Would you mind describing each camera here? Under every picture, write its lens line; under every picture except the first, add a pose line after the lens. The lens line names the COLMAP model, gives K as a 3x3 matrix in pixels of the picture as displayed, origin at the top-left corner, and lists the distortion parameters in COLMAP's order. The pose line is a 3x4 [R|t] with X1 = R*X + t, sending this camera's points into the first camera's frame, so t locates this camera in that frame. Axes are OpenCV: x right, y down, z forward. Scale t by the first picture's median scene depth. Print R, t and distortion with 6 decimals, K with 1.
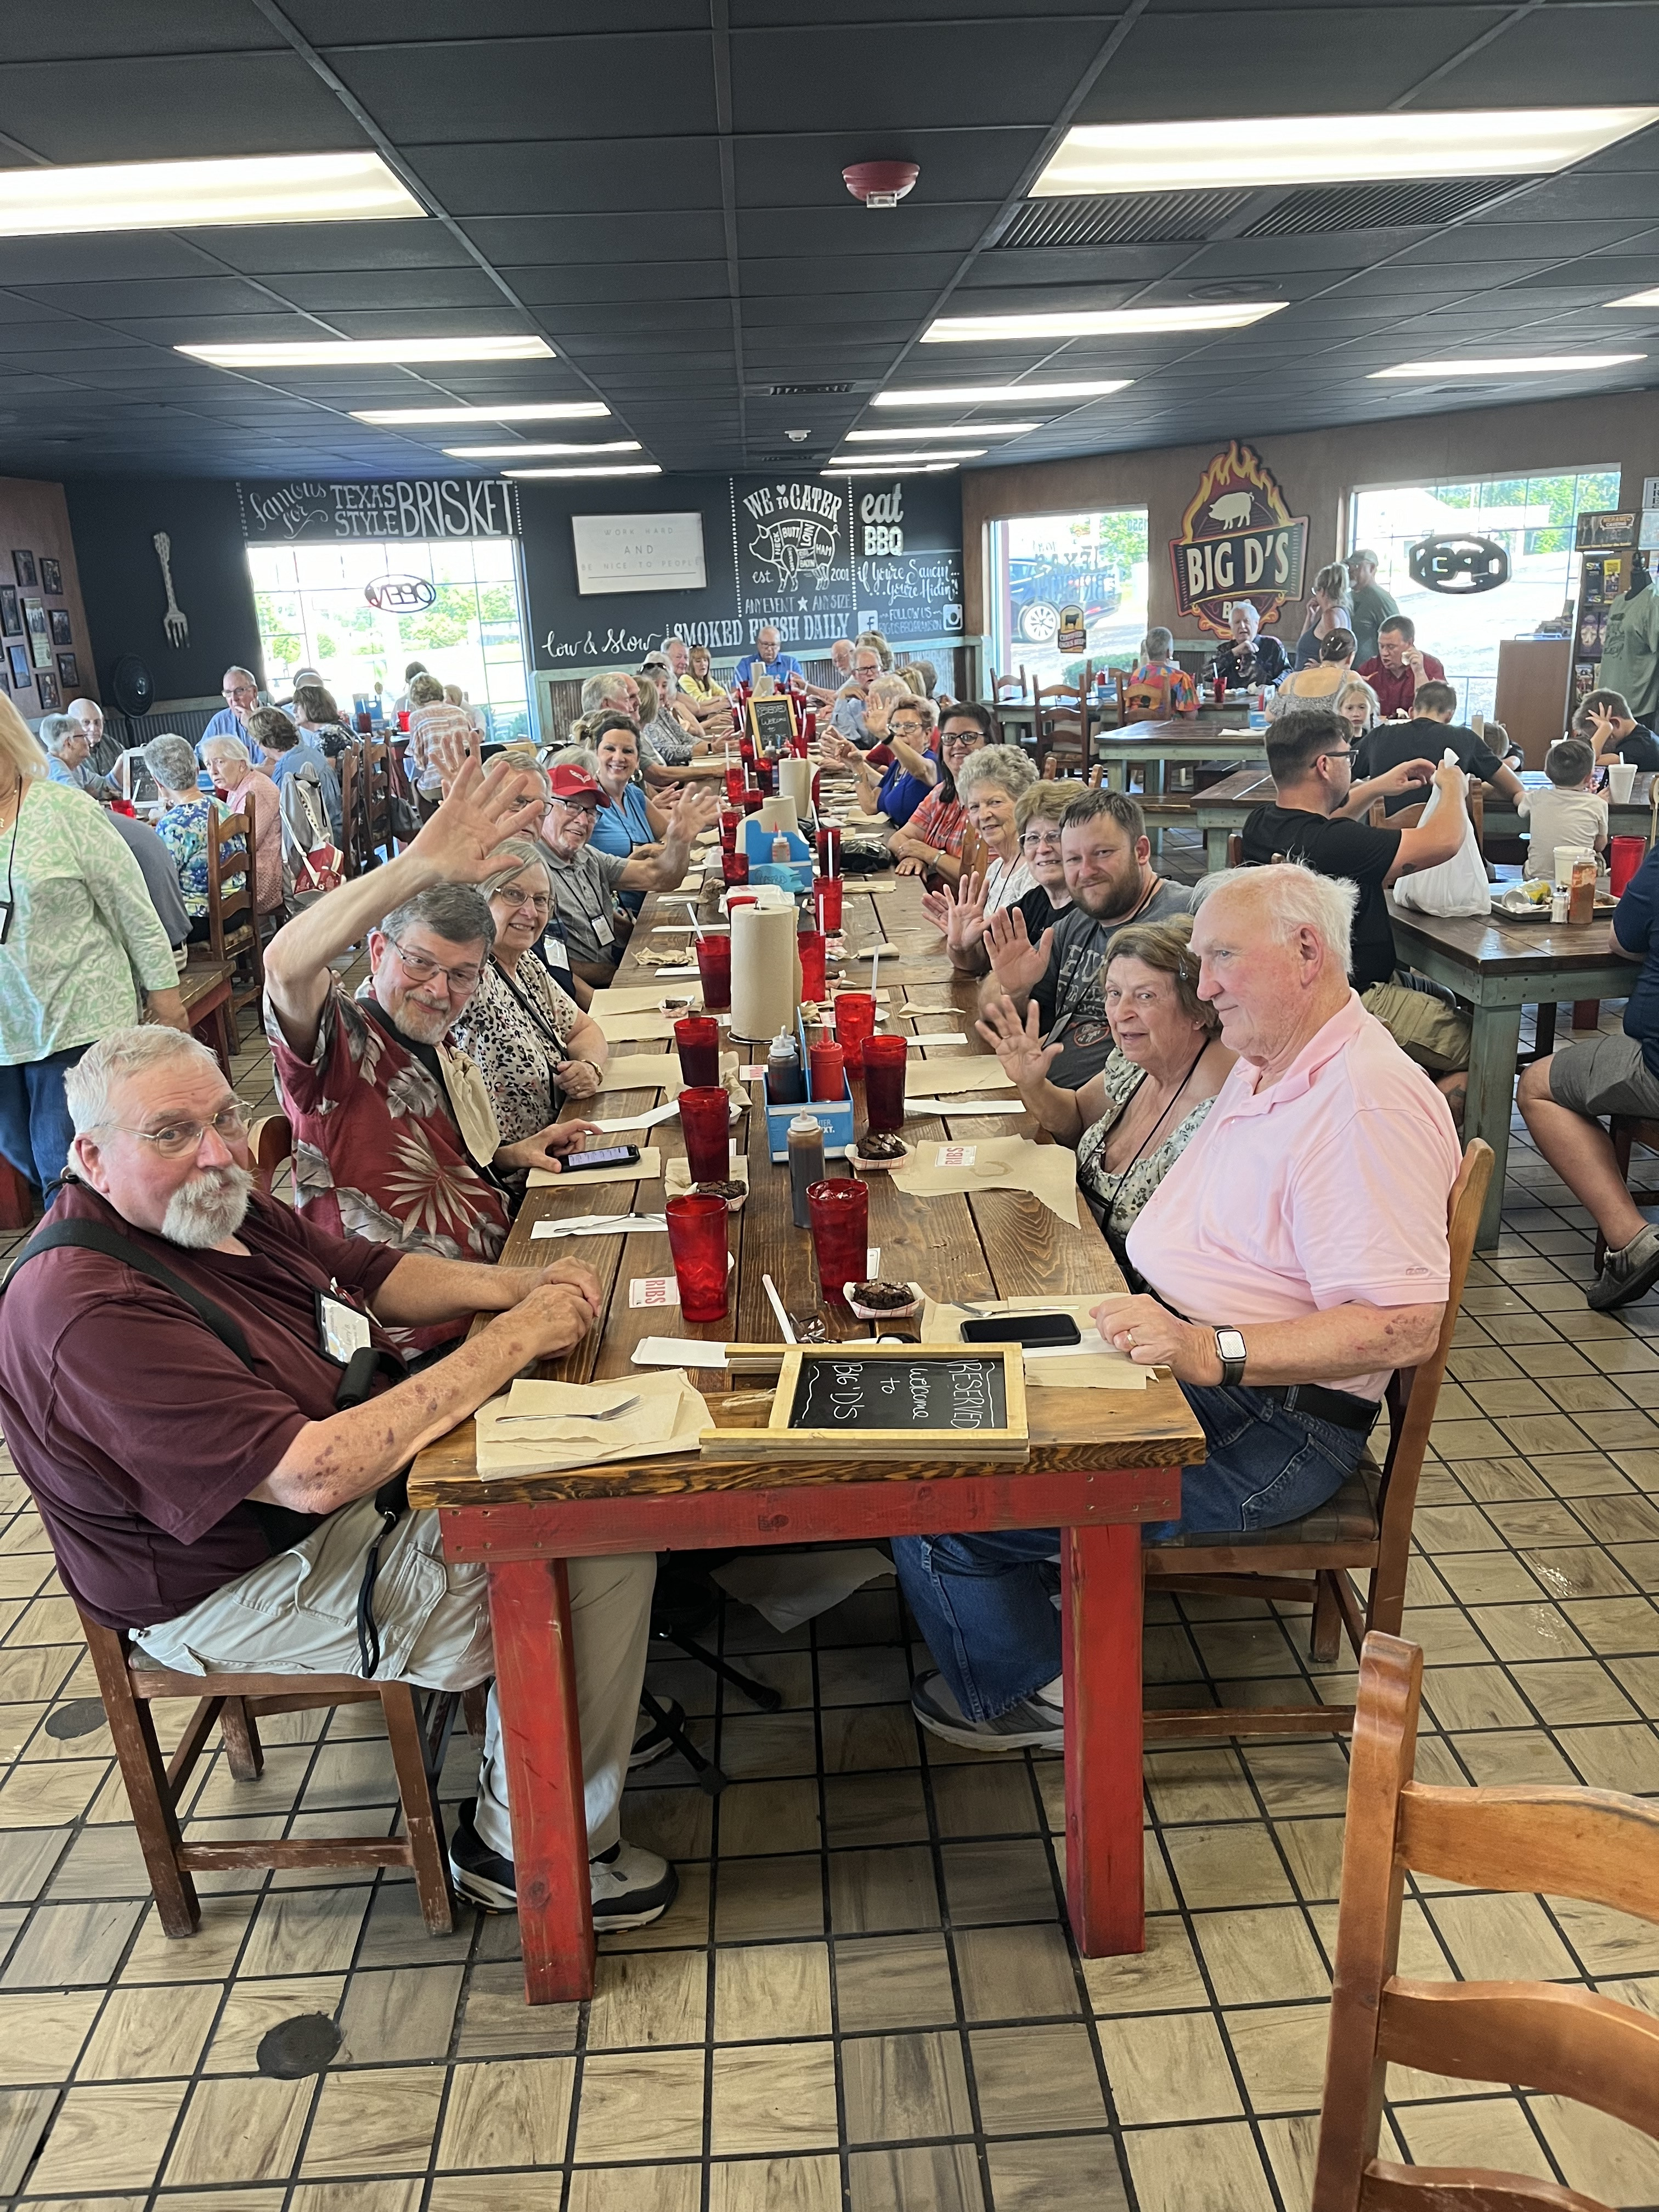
lens RADIAL K [[1658.2, 0, 820.3], [0, 1658.2, 1115.9], [0, 0, 1]] dist [0.015540, -0.008833]
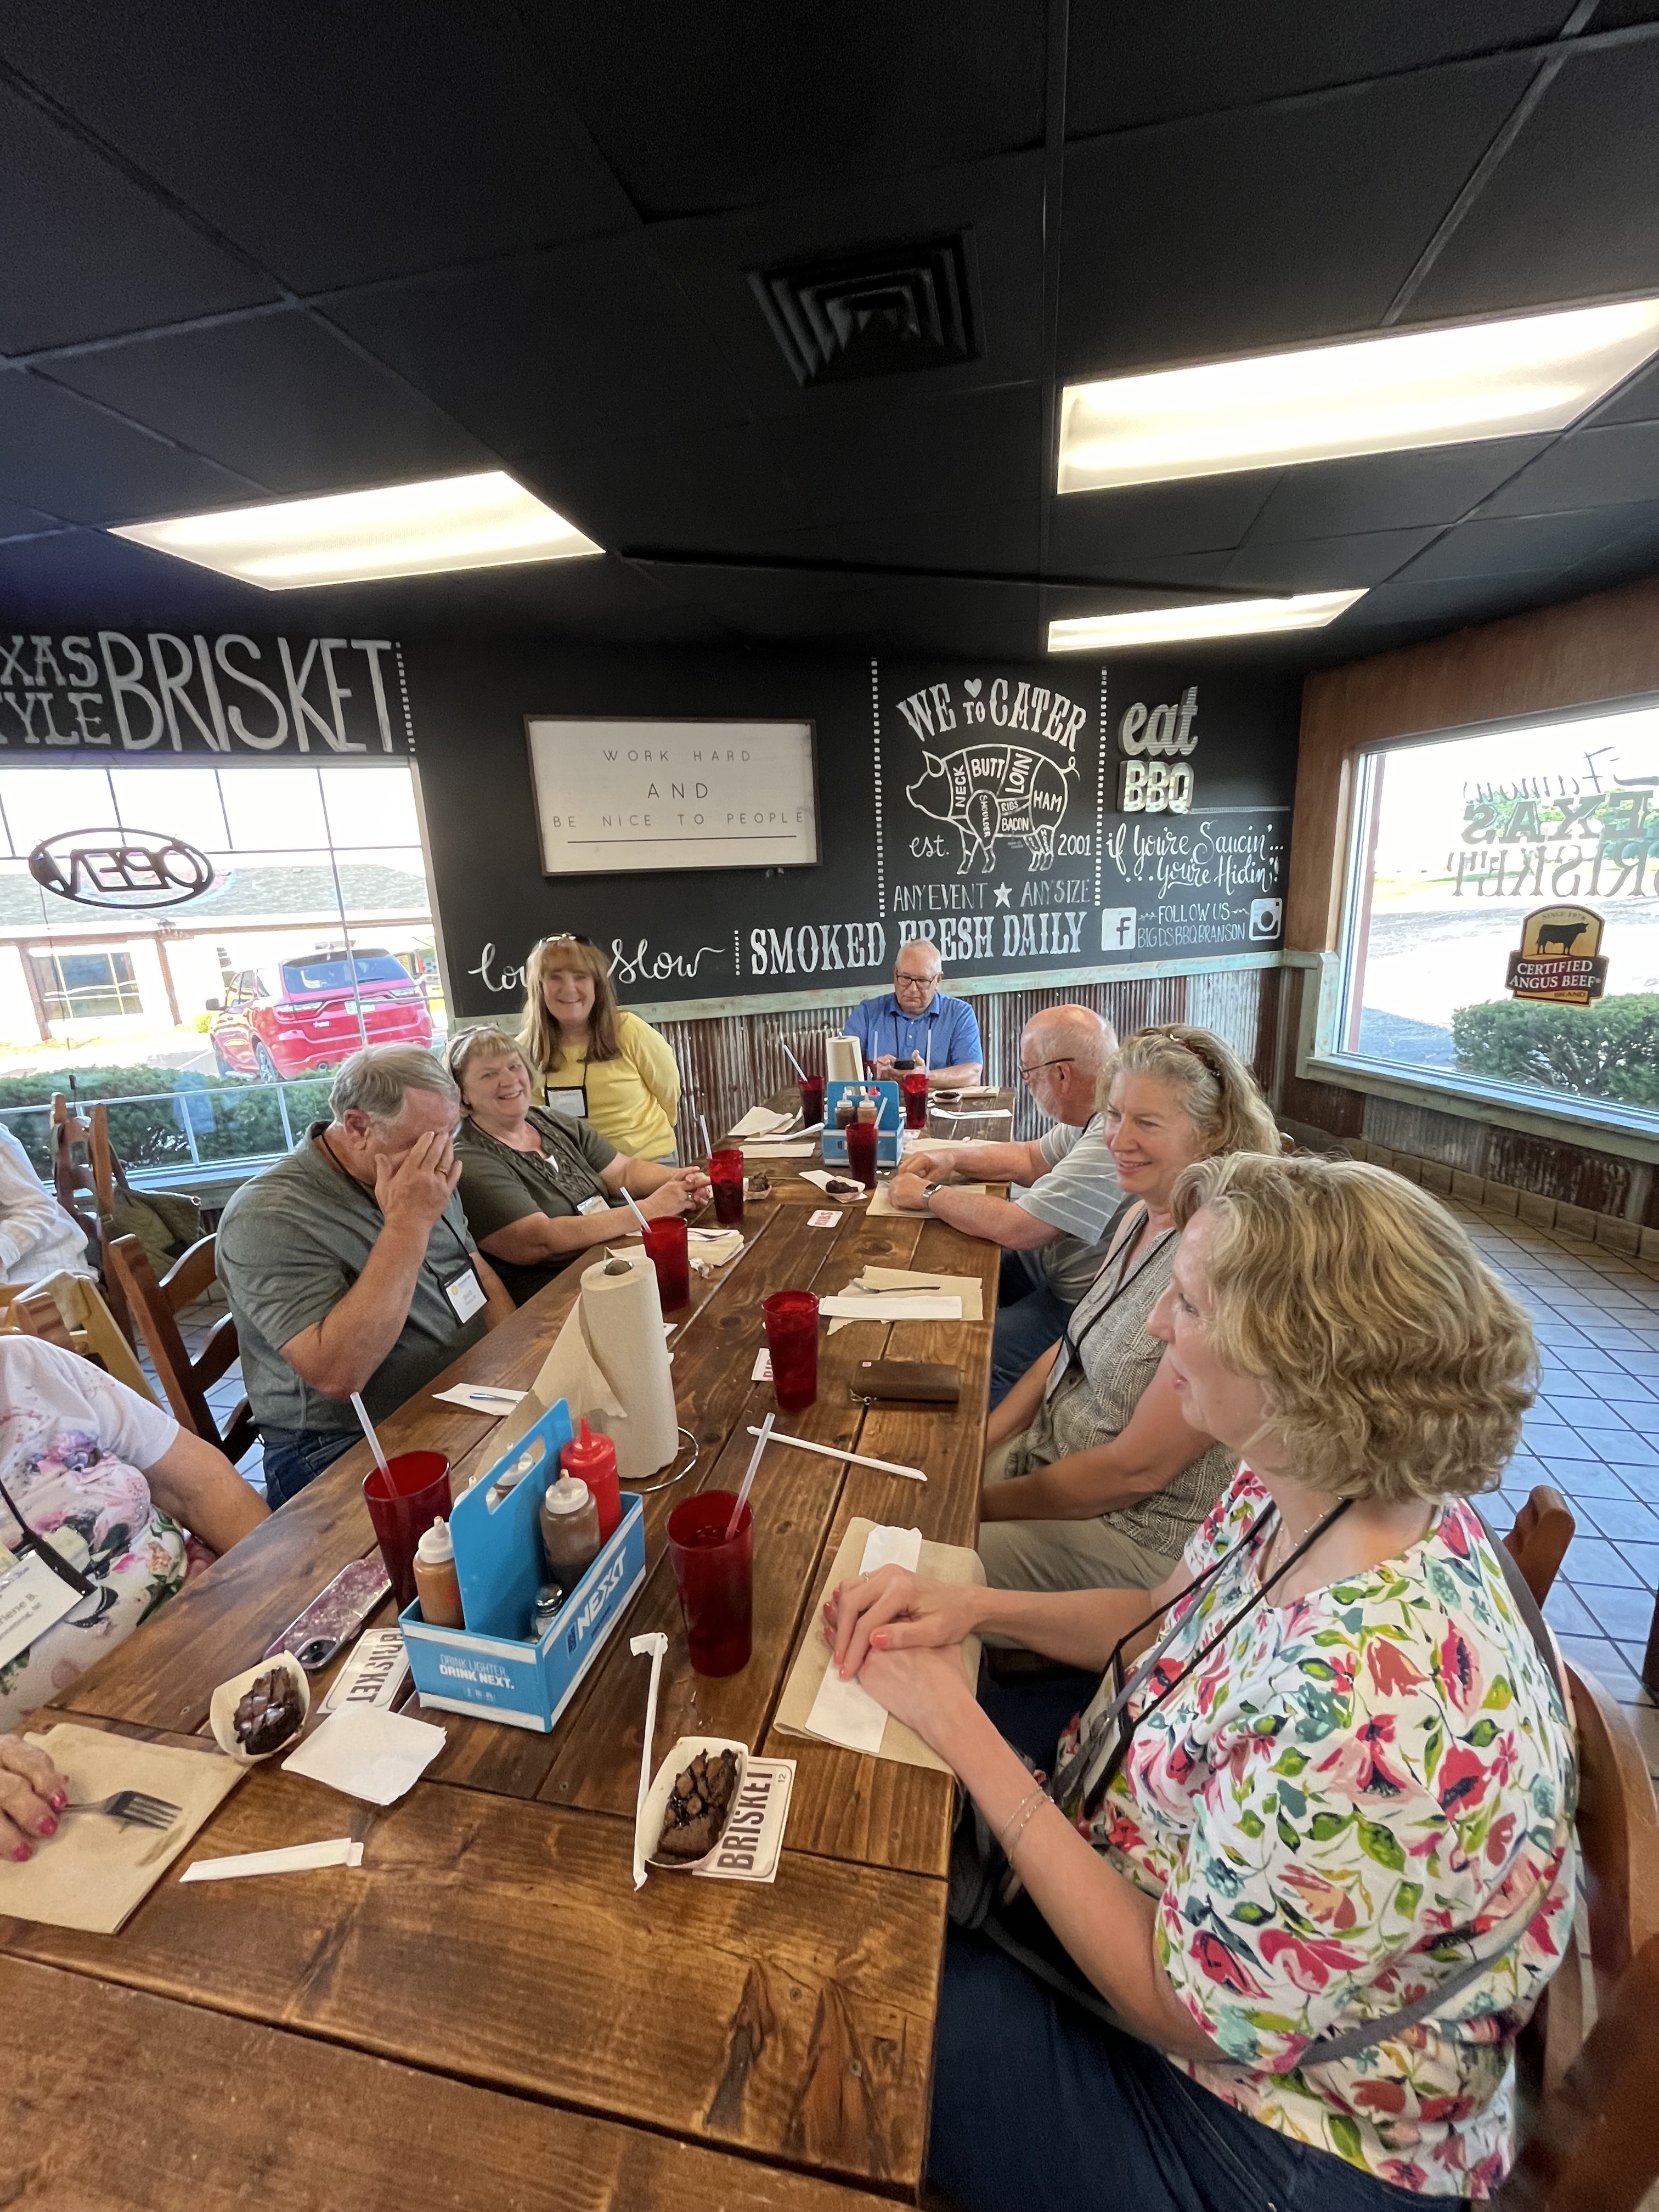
lens RADIAL K [[884.2, 0, 844.7], [0, 884.2, 1093.1], [0, 0, 1]] dist [-0.006355, -0.000038]
pose [[0.972571, 0.068470, -0.222302, 0.009541], [-0.081954, 0.995279, -0.051999, -0.250244], [0.217692, 0.068791, 0.973590, 0.792071]]
